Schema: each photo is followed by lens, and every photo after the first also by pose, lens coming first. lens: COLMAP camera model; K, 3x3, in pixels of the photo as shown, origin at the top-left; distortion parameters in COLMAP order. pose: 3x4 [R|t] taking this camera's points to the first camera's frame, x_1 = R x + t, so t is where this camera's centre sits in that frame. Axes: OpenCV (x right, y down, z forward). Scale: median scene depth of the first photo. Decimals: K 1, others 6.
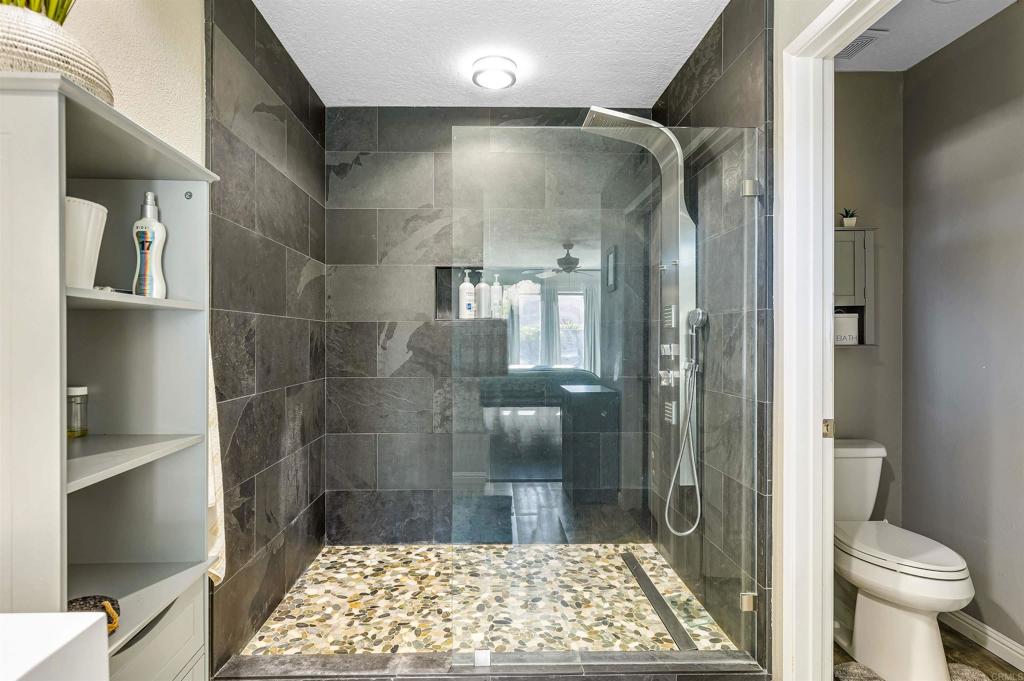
lens RADIAL K [[557.0, 0, 512.0], [0, 557.0, 340.5], [0, 0, 1]] dist [-0.003110, -0.000651]
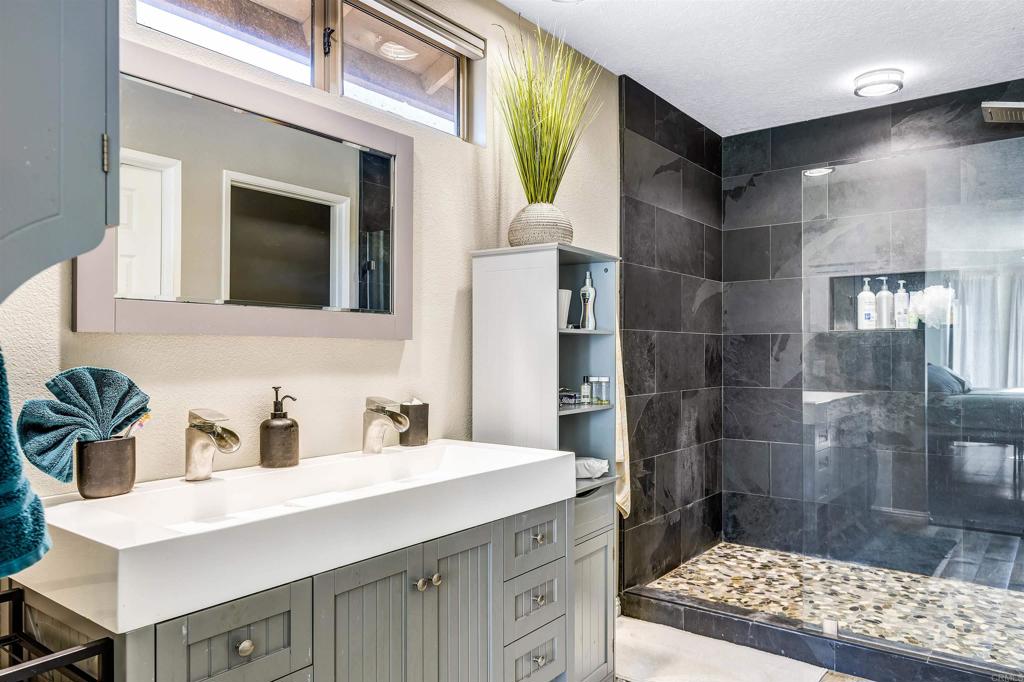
lens RADIAL K [[706.6, 0, 512.0], [0, 706.6, 341.0], [0, 0, 1]] dist [-0.002367, 0.004311]
pose [[0.779441, -0.009174, -0.626409, 0.238506], [-0.001765, 0.999857, -0.016841, 0.002419], [0.626474, 0.014232, 0.779313, -0.377735]]
